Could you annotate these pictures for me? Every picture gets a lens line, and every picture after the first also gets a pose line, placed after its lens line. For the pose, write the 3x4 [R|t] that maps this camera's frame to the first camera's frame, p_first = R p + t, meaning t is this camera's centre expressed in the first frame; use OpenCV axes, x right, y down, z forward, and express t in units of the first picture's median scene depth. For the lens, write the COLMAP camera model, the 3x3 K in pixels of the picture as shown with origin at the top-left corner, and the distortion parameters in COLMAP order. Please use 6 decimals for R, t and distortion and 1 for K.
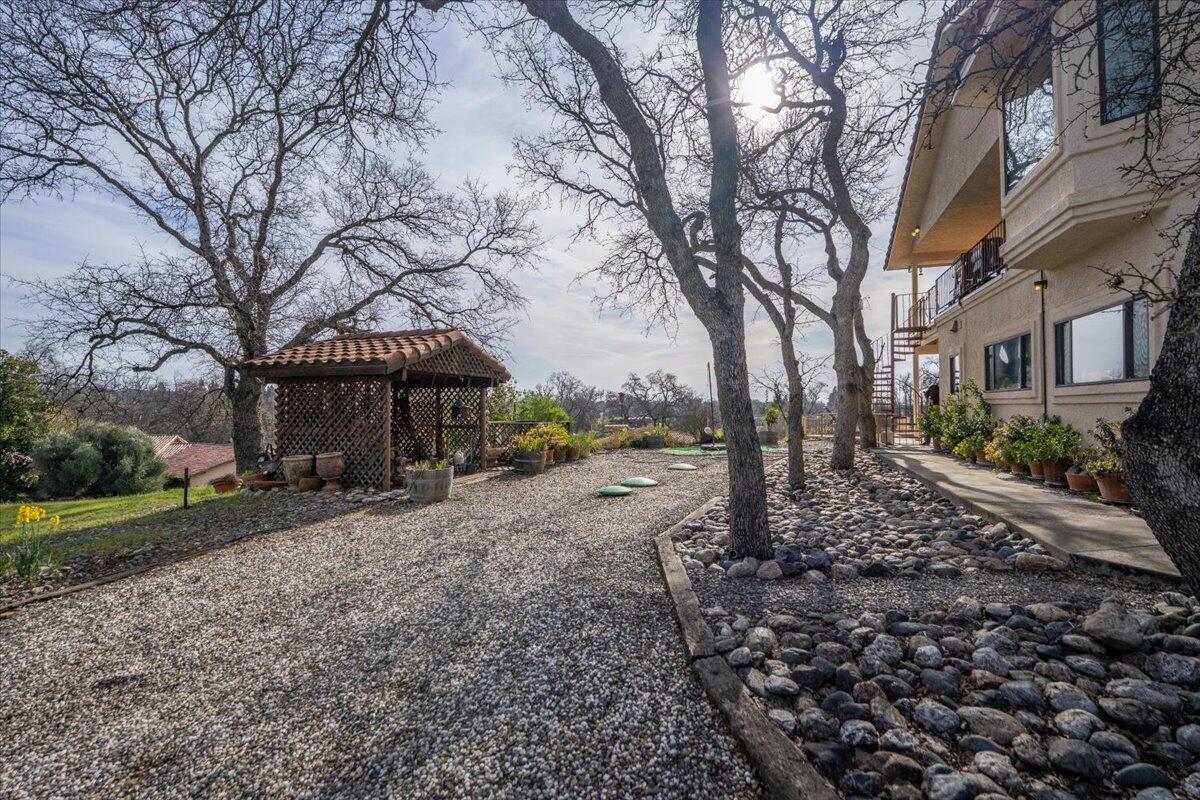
lens RADIAL K [[551.6, 0, 597.8], [0, 551.6, 386.7], [0, 0, 1]] dist [0.000058, -0.000058]
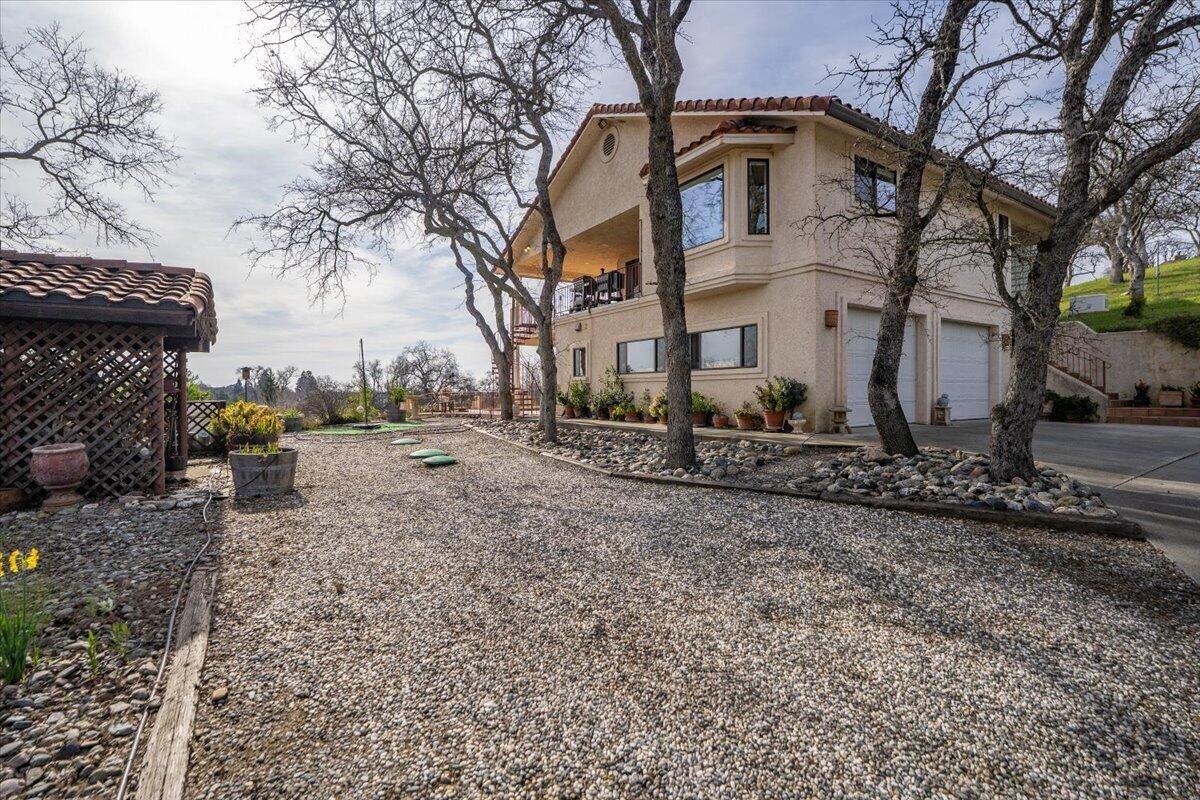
lens RADIAL K [[551.6, 0, 597.8], [0, 551.6, 386.7], [0, 0, 1]] dist [0.000058, -0.000058]
pose [[0.607502, 0.005577, 0.794299, -0.356447], [-0.025222, 0.999607, 0.012272, 0.018956], [-0.793918, -0.027489, 0.607403, 0.090946]]
